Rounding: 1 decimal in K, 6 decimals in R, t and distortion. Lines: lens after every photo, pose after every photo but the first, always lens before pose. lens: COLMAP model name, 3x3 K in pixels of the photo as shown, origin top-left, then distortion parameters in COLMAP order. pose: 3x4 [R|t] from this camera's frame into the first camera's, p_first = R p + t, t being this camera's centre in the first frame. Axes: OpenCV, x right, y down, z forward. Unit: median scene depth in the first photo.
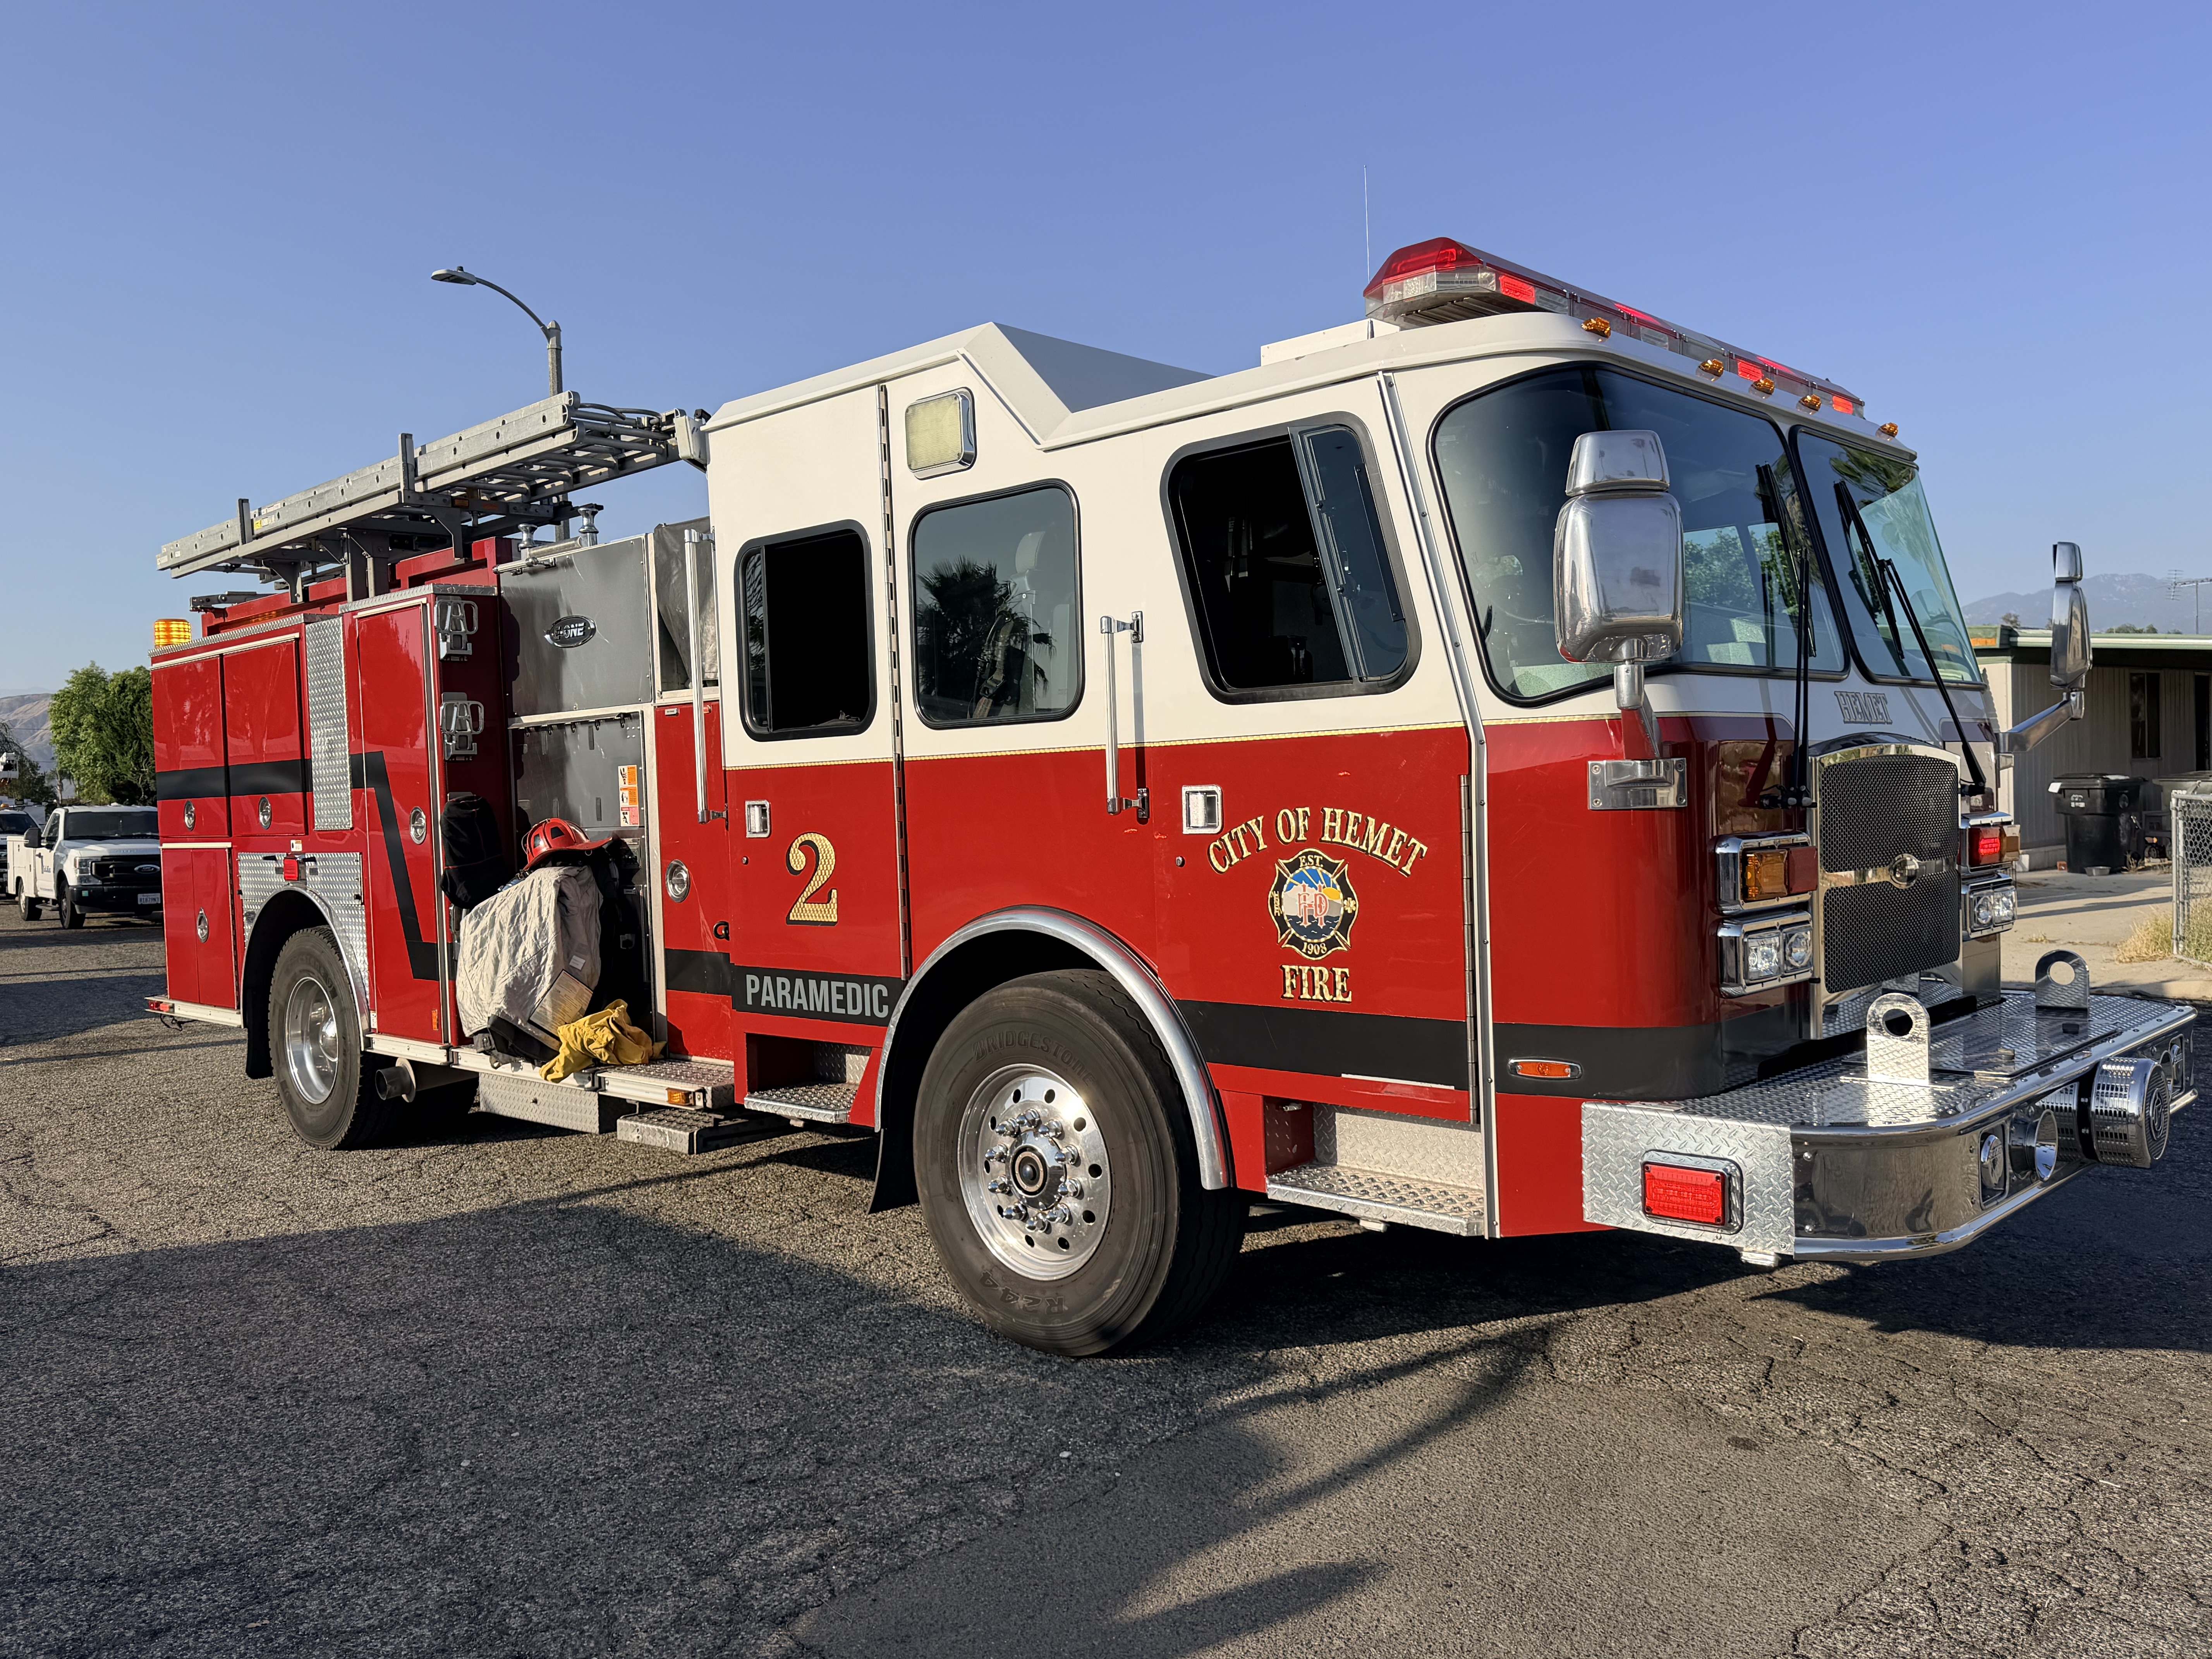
lens RADIAL K [[1774.4, 0, 1106.0], [0, 1774.4, 829.5], [0, 0, 1]] dist [-0.003908, -0.005305]
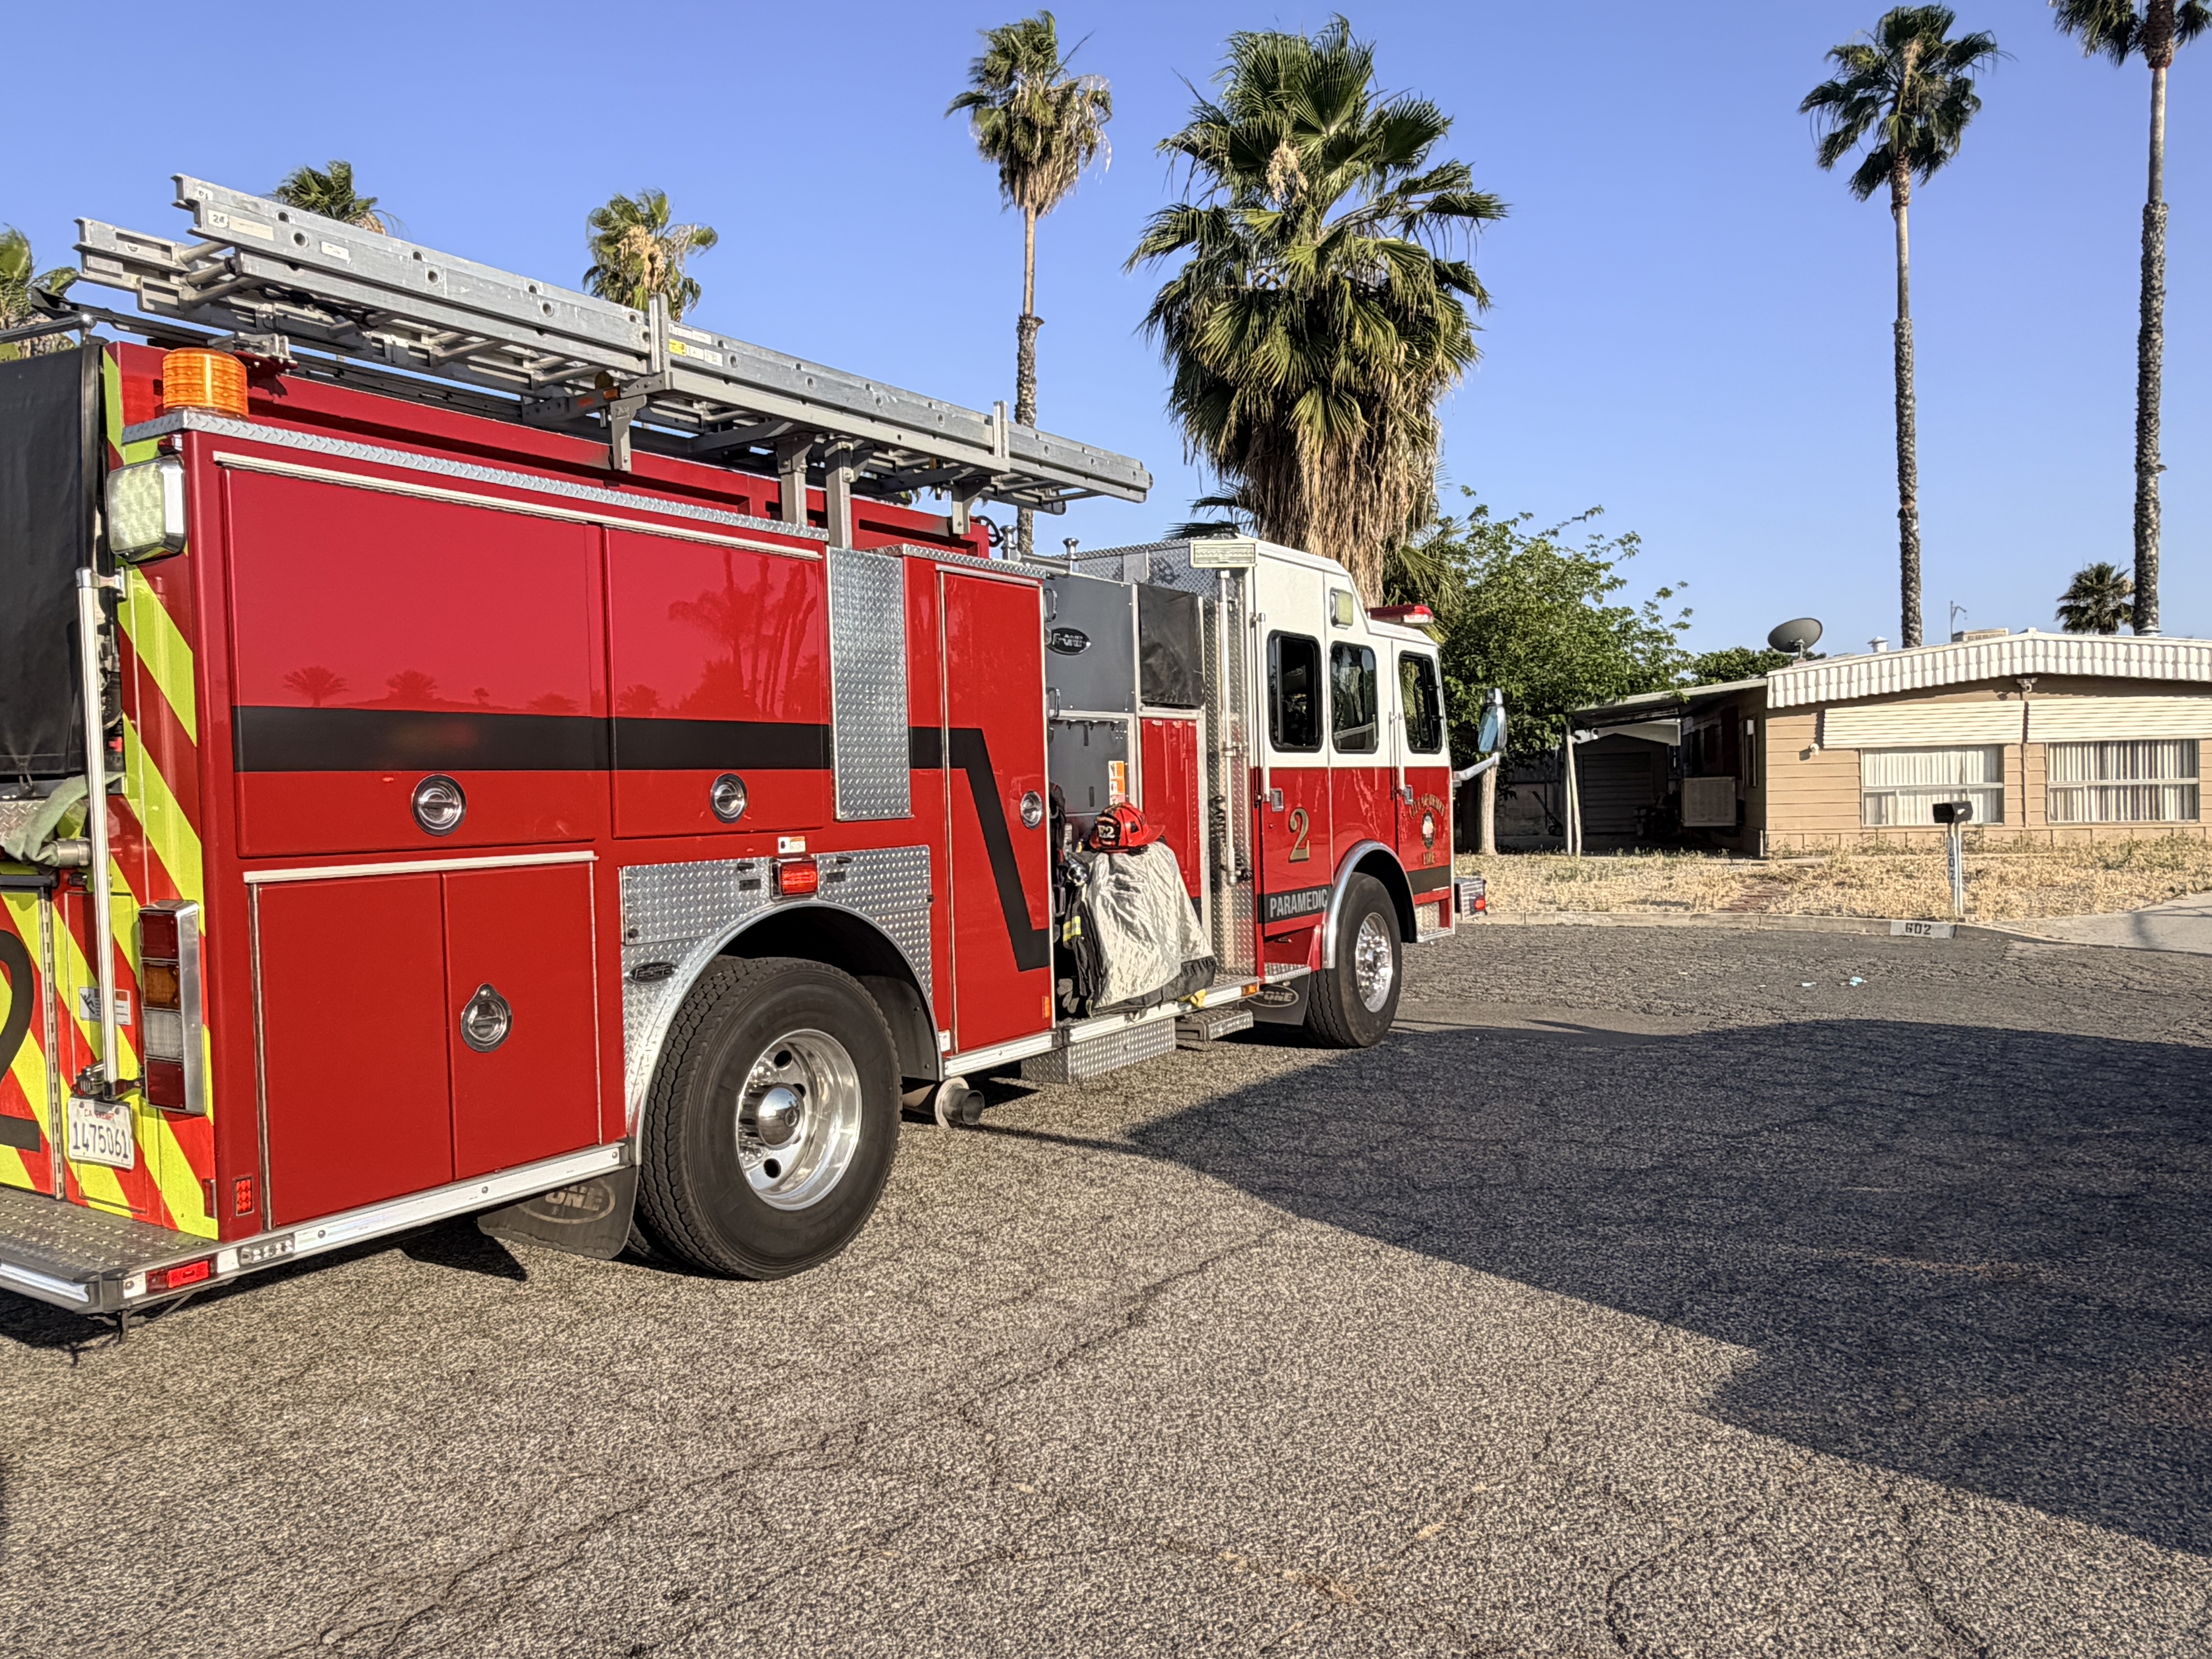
lens RADIAL K [[1550.7, 0, 1106.0], [0, 1550.7, 829.5], [0, 0, 1]] dist [-0.000118, -0.000009]
pose [[-0.195057, 0.007508, 0.980763, -0.188729], [0.046531, 0.998916, 0.001607, 0.001377], [-0.979688, 0.045949, -0.195194, 0.173199]]
